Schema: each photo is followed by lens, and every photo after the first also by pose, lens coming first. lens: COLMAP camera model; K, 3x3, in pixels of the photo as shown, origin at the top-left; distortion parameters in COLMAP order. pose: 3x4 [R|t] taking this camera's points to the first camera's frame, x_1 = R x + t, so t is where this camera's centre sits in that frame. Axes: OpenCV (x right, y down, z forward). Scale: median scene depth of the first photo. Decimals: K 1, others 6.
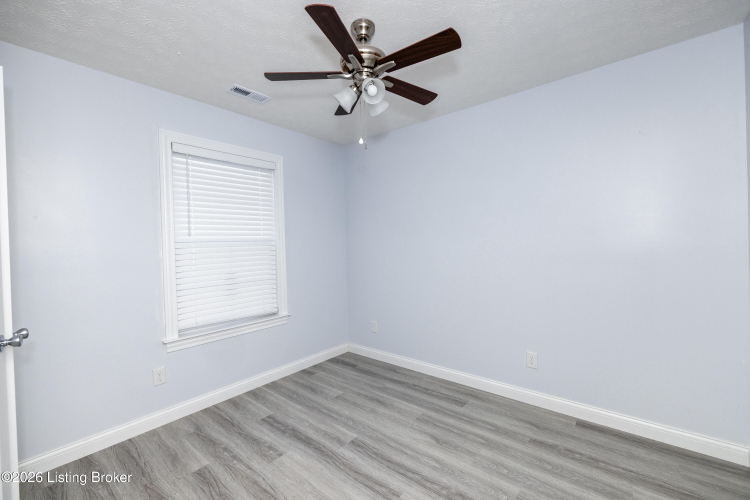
lens RADIAL K [[328.7, 0, 375.0], [0, 328.7, 250.0], [0, 0, 1]] dist [-0.000106, 0.000025]
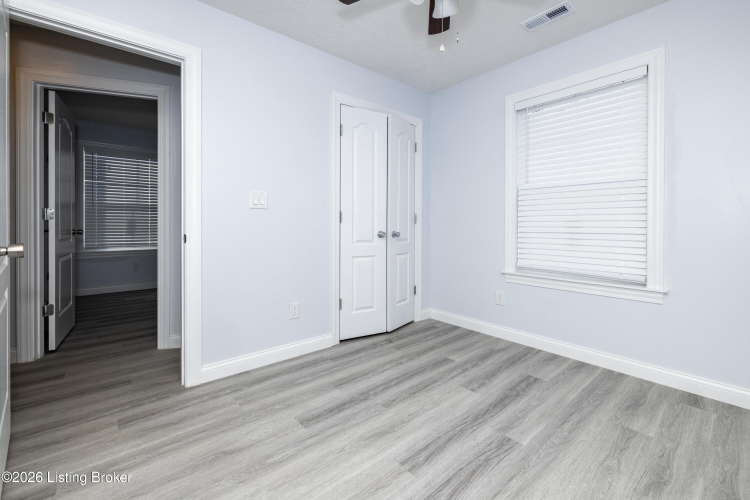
lens RADIAL K [[319.1, 0, 376.1], [0, 319.1, 219.4], [0, 0, 1]] dist [0.000271, 0.000031]
pose [[-0.185756, 0.008097, -0.982563, 0.597951], [-0.023079, 0.999654, 0.012601, 0.078387], [0.982325, 0.025018, -0.185505, 0.725495]]
